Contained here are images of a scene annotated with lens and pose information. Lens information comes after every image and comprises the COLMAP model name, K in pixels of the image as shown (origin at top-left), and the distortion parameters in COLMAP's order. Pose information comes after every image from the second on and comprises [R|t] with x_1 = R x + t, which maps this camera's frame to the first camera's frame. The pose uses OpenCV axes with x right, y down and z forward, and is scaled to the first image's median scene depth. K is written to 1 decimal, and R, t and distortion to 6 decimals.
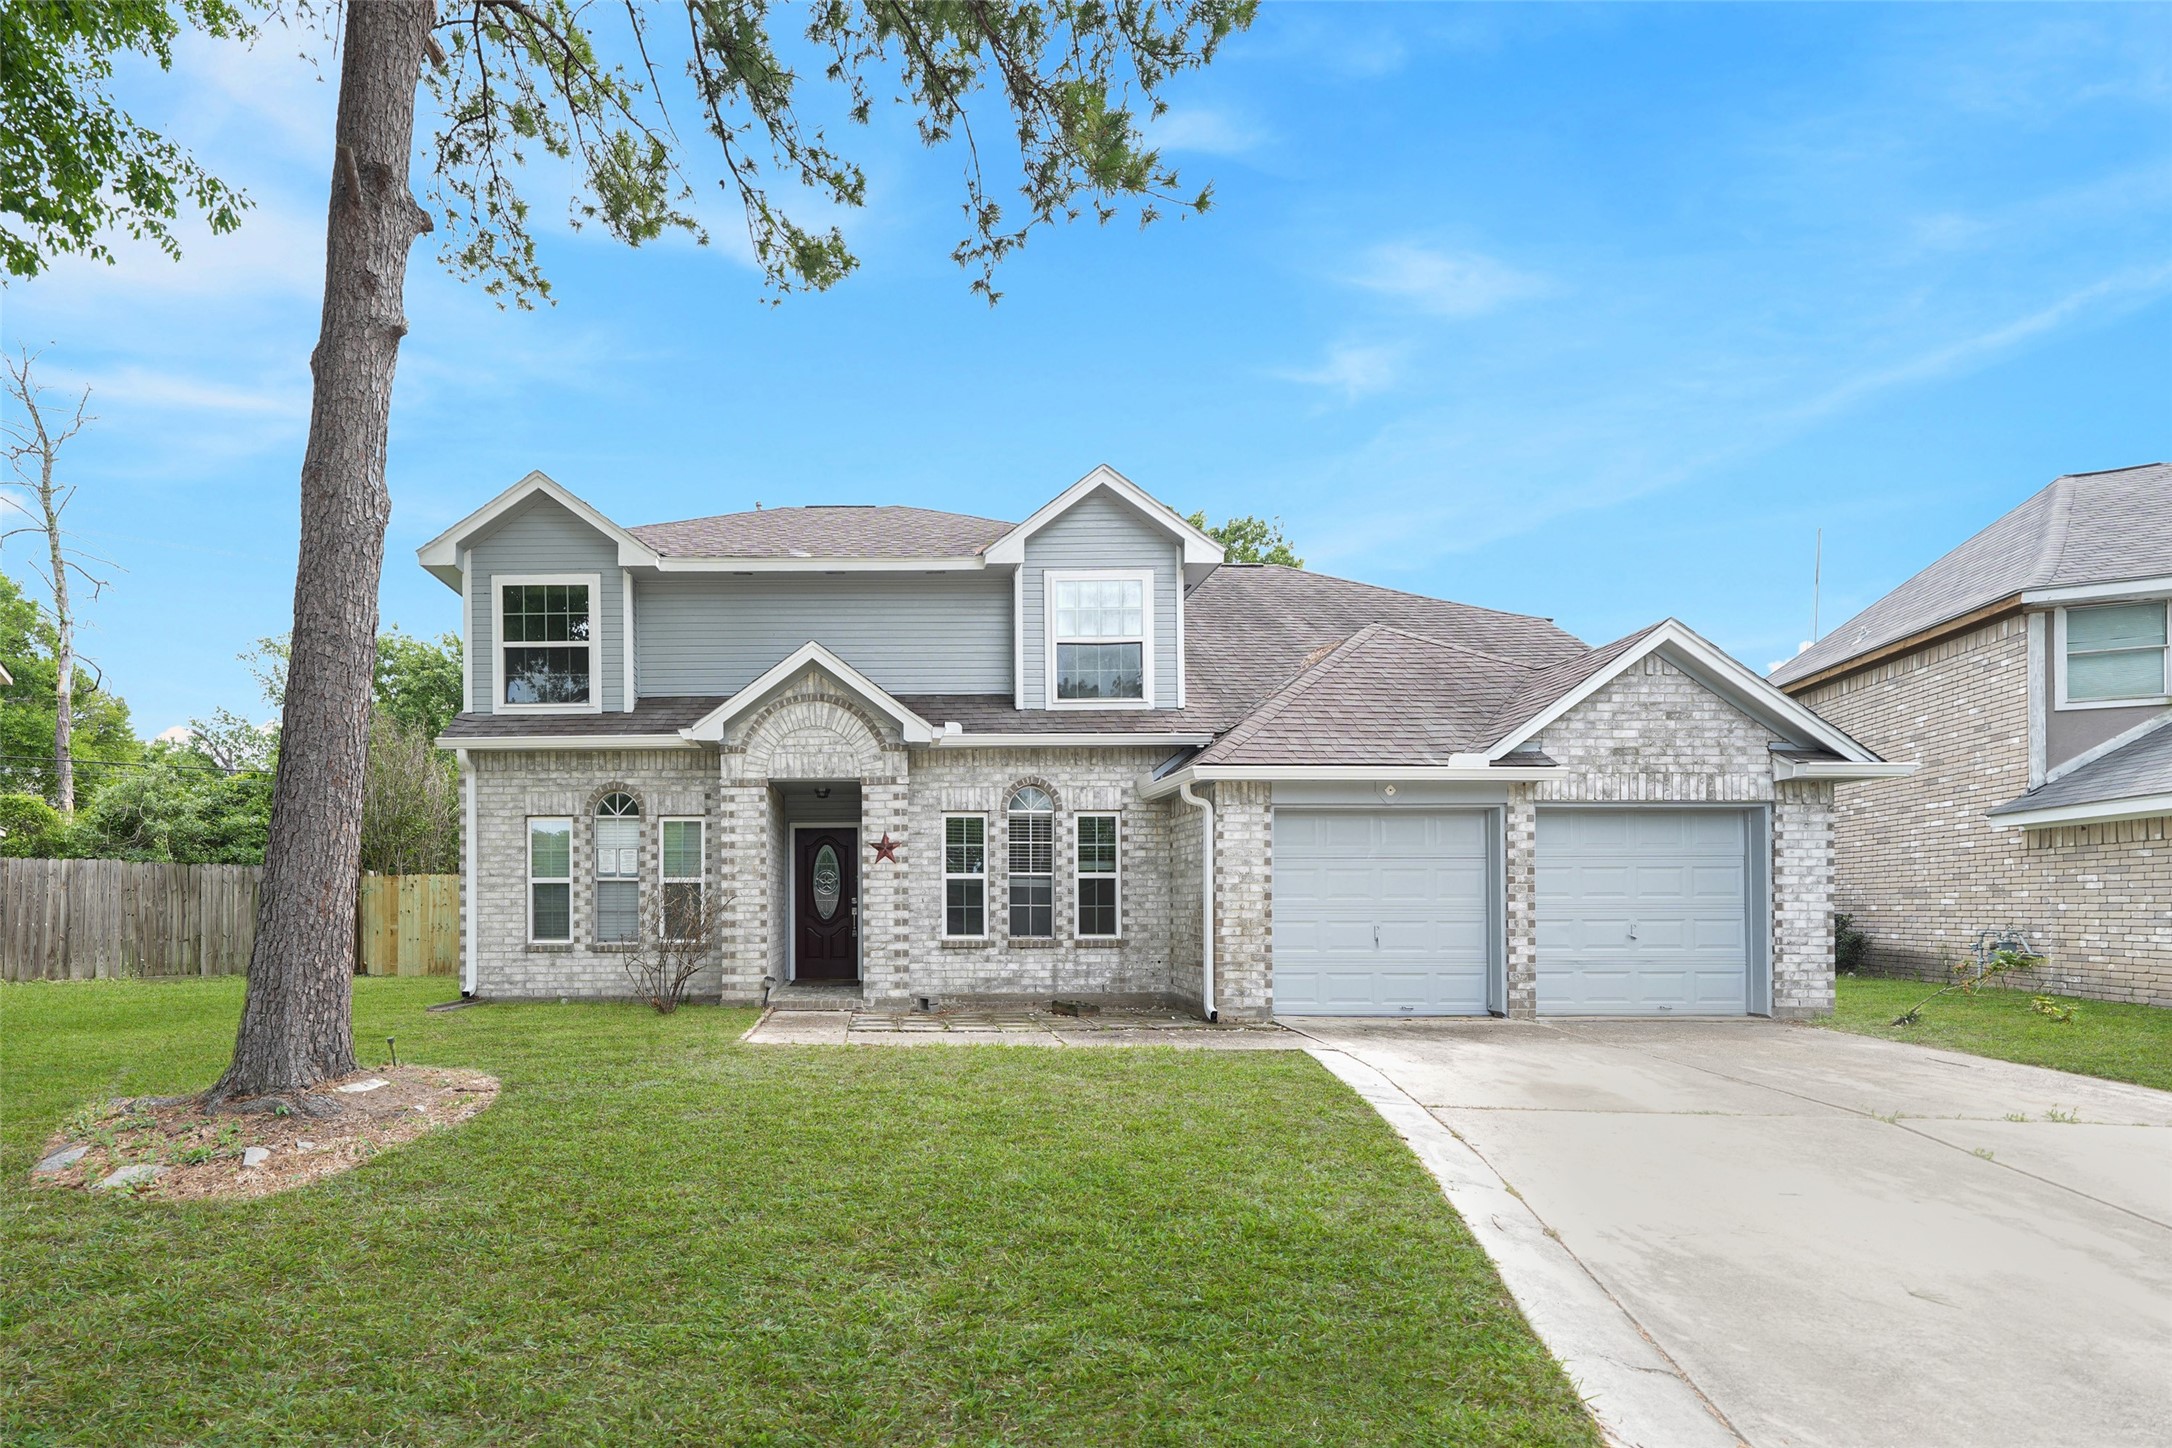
lens RADIAL K [[819.1, 0, 1085.1], [0, 819.1, 855.3], [0, 0, 1]] dist [0.018168, -0.000072]
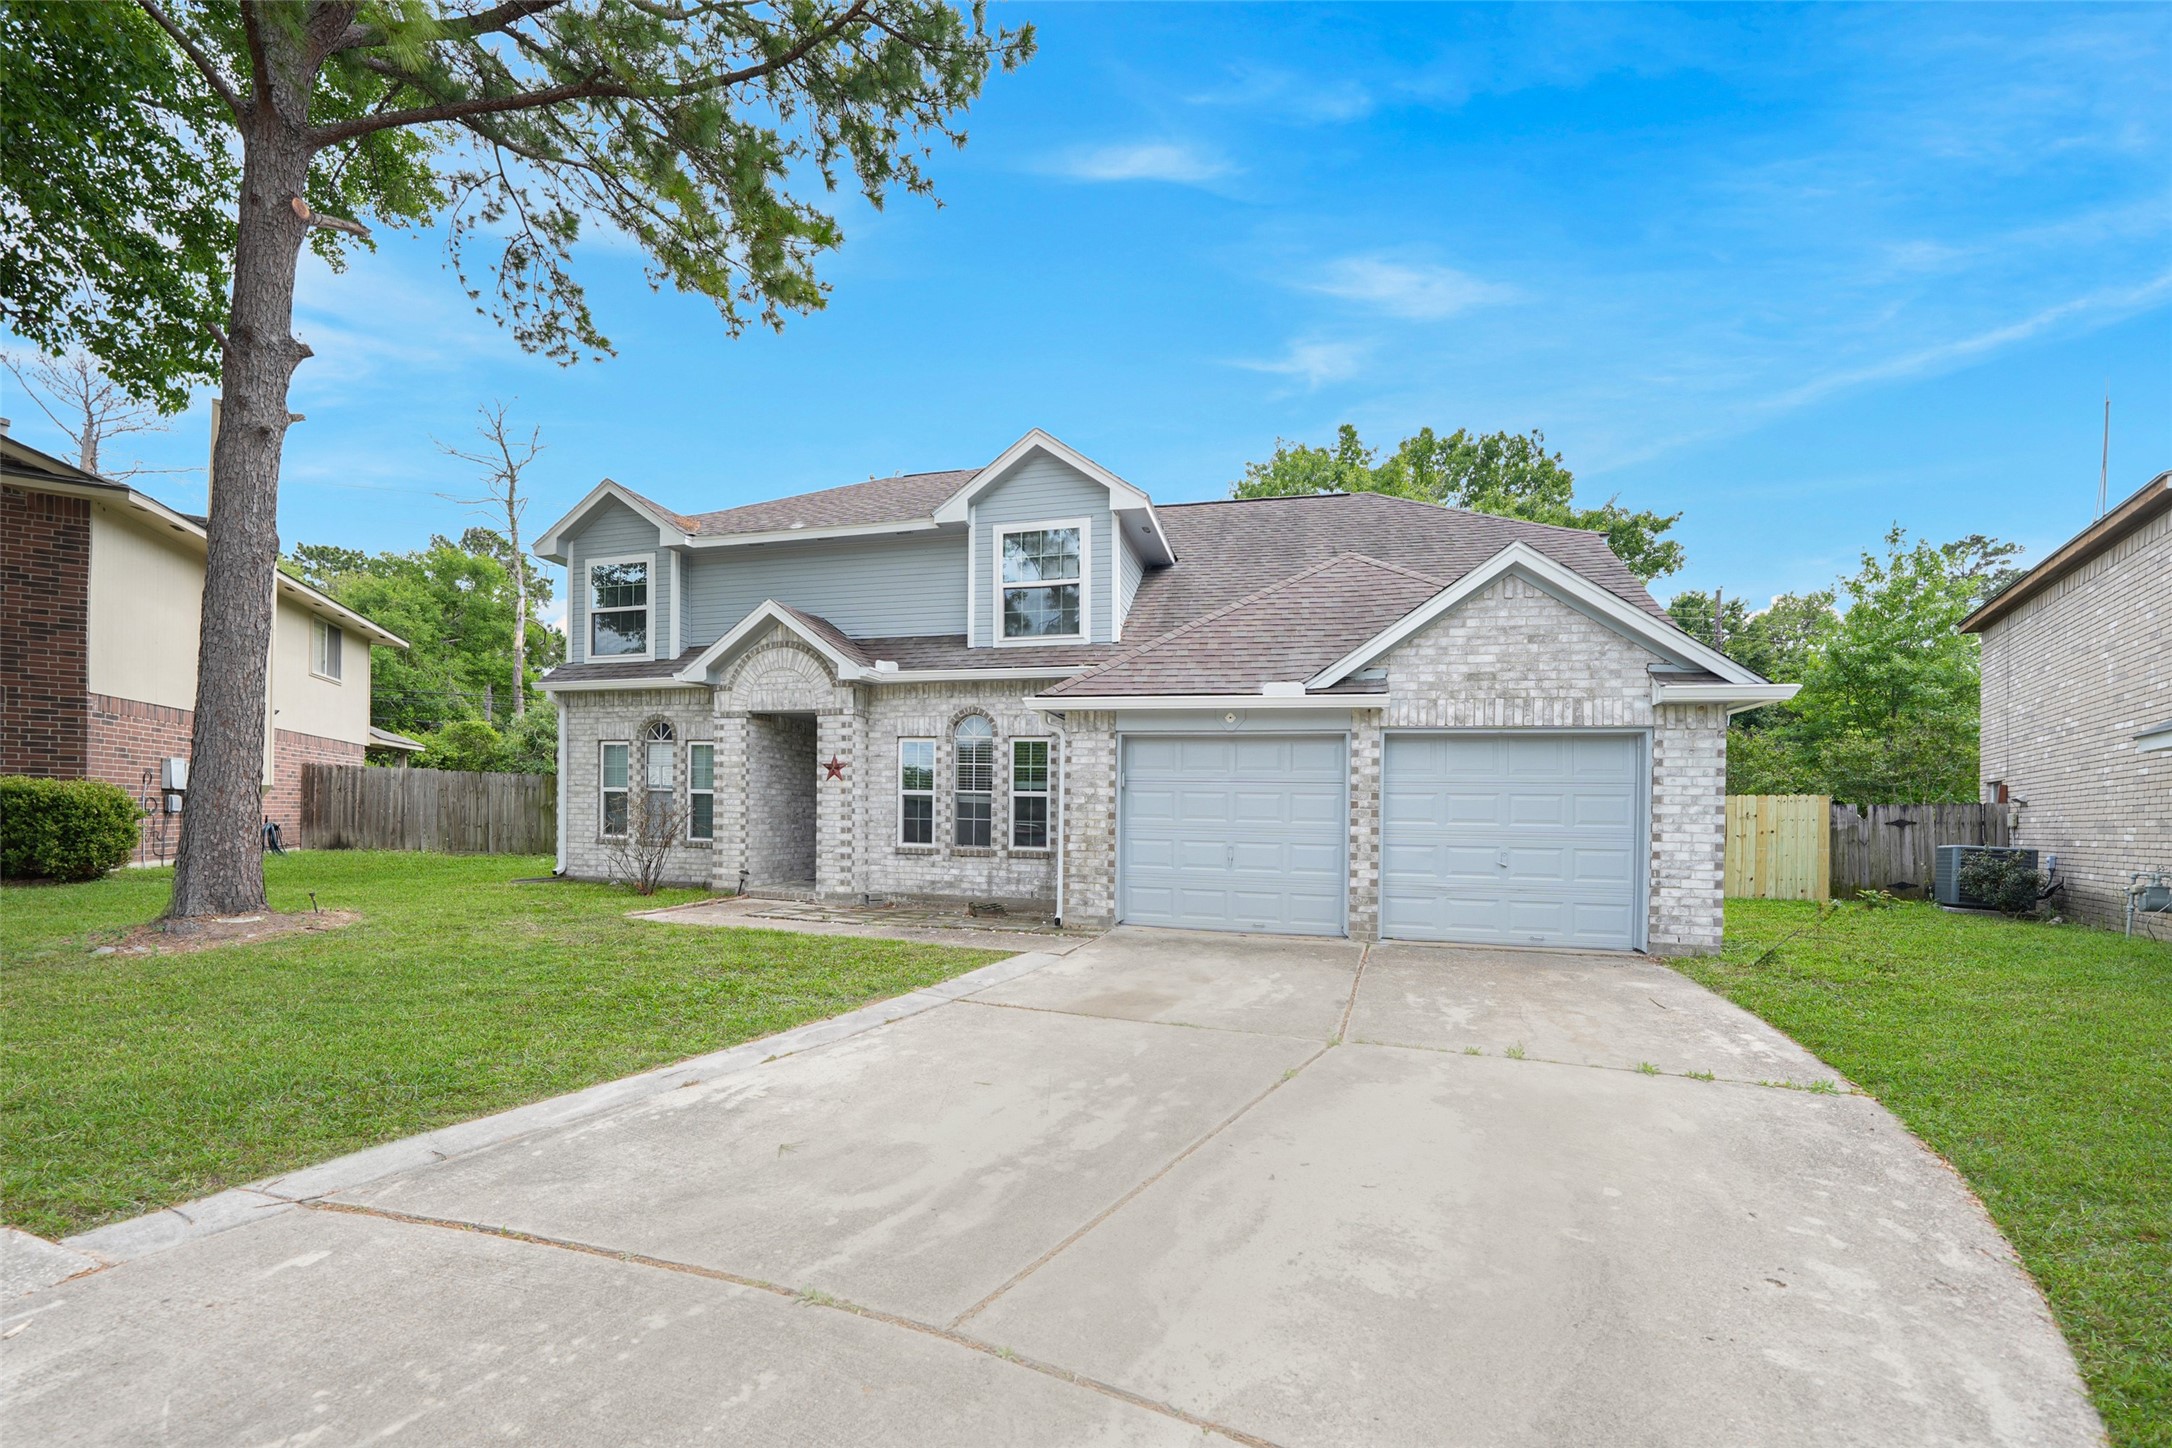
lens RADIAL K [[757.4, 0, 1097.2], [0, 757.4, 778.1], [0, 0, 1]] dist [-0.011034, 0.000190]
pose [[0.973503, 0.010689, -0.228425, 0.407932], [-0.008955, 0.999923, 0.008626, -0.007846], [0.228500, -0.006352, 0.973523, 0.014529]]
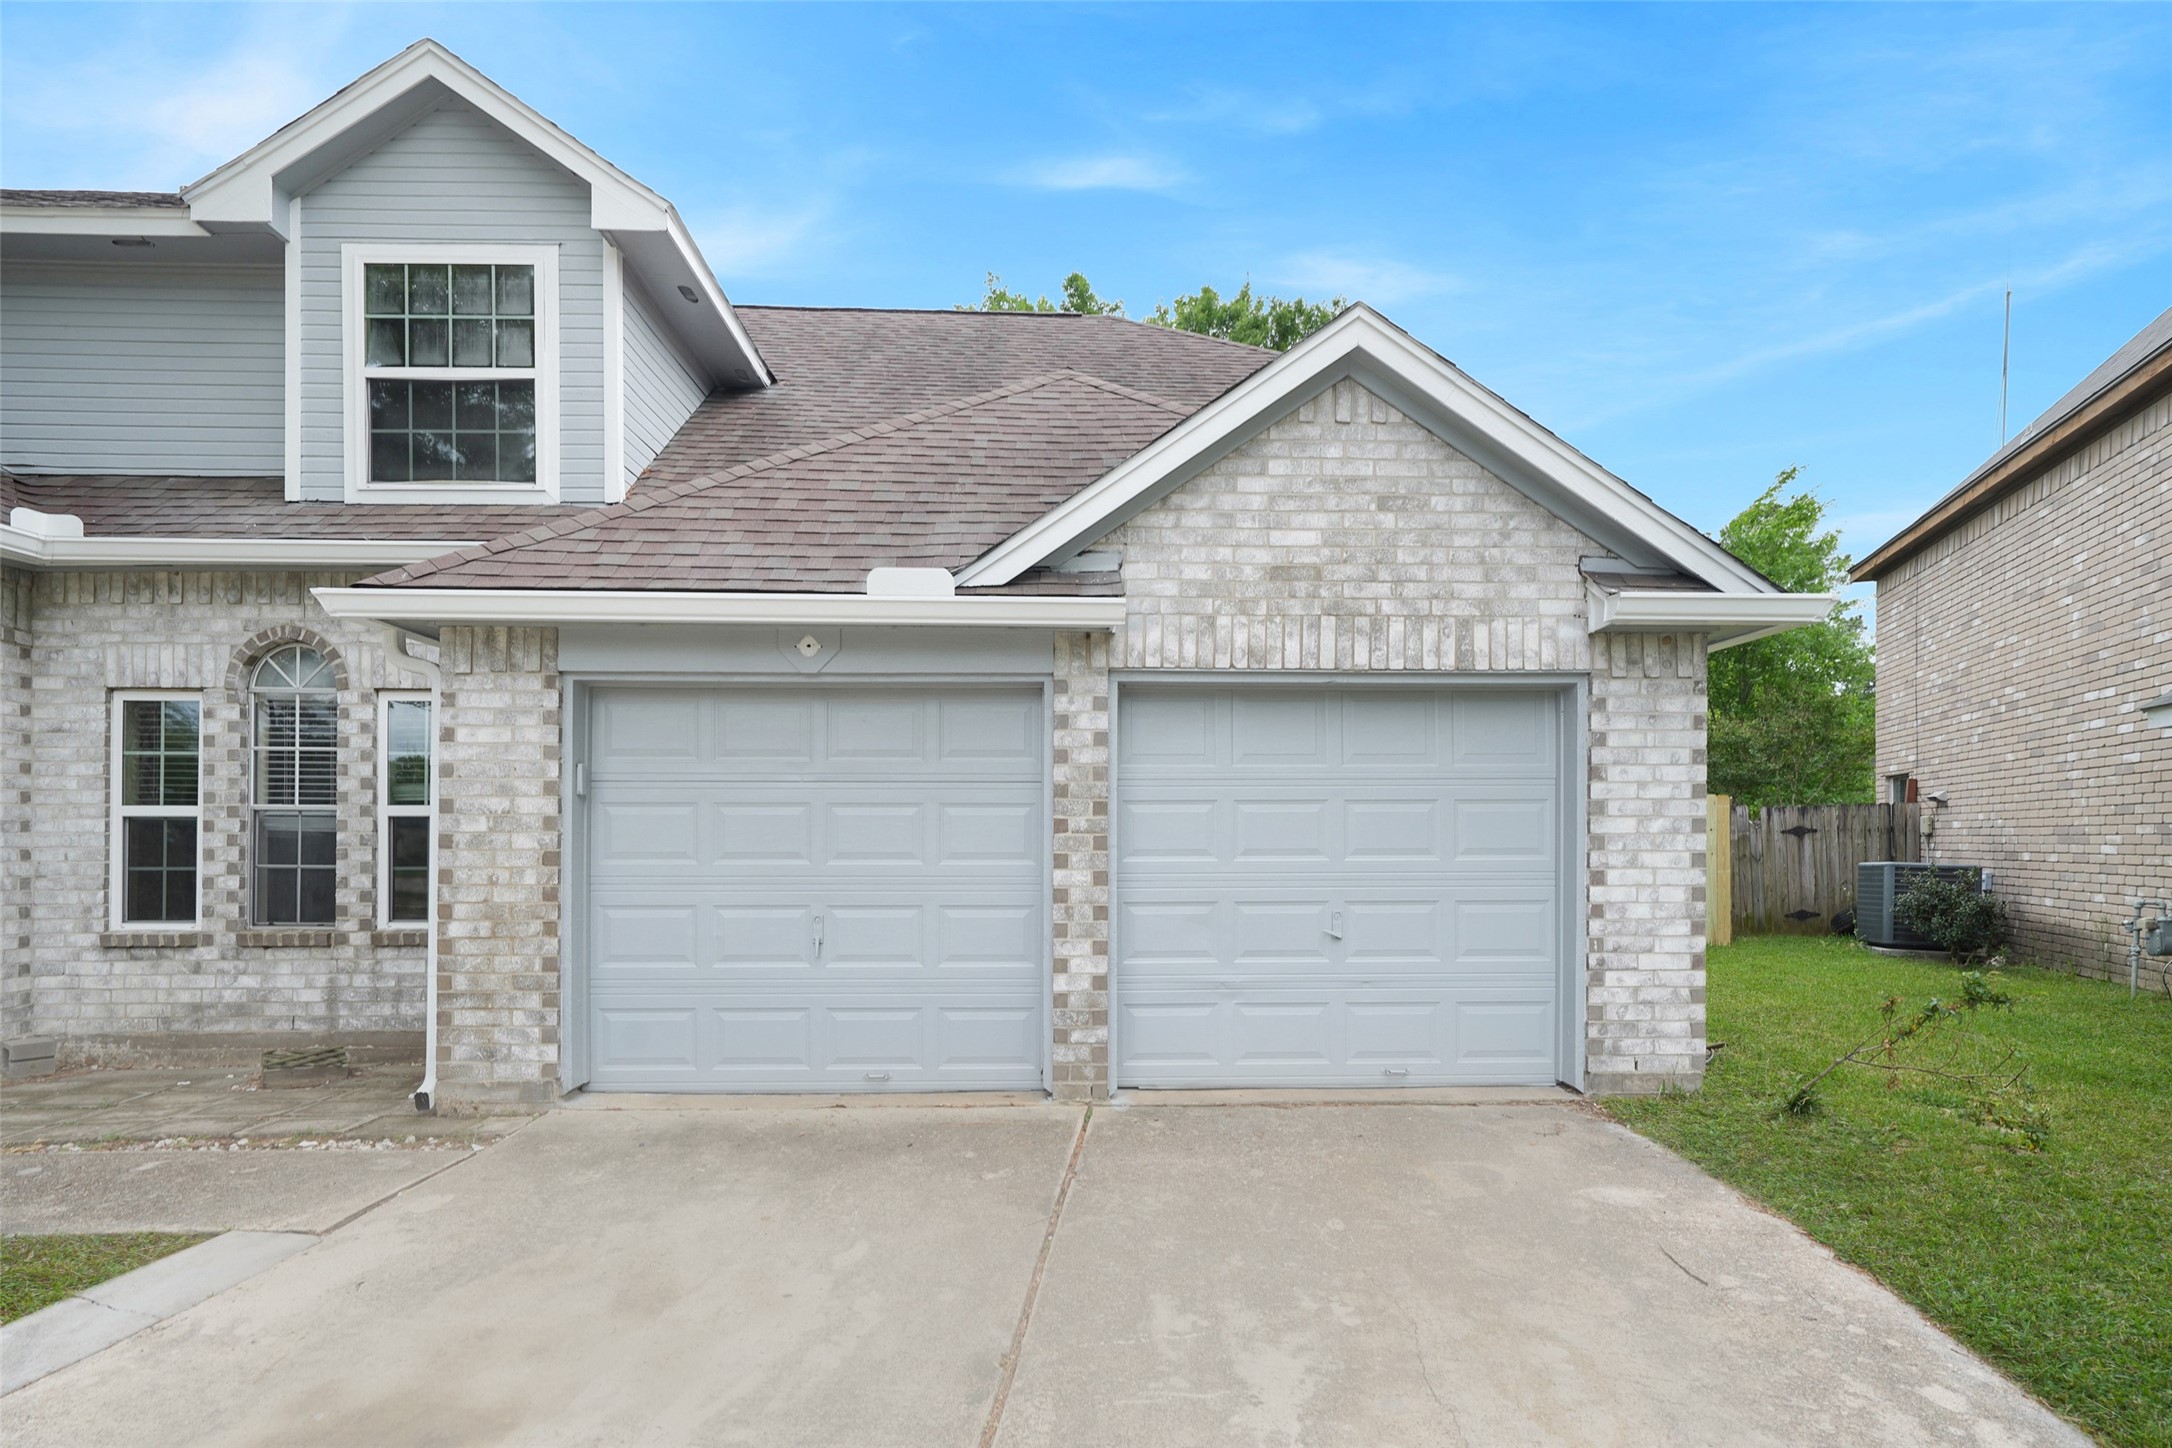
lens RADIAL K [[1181.9, 0, 990.6], [0, 1181.9, 773.5], [0, 0, 1]] dist [0.010958, -0.000444]
pose [[0.999985, 0.003060, 0.004472, 0.456369], [-0.003075, 0.999990, 0.003213, -0.003973], [-0.004462, -0.003227, 0.999985, 0.267703]]
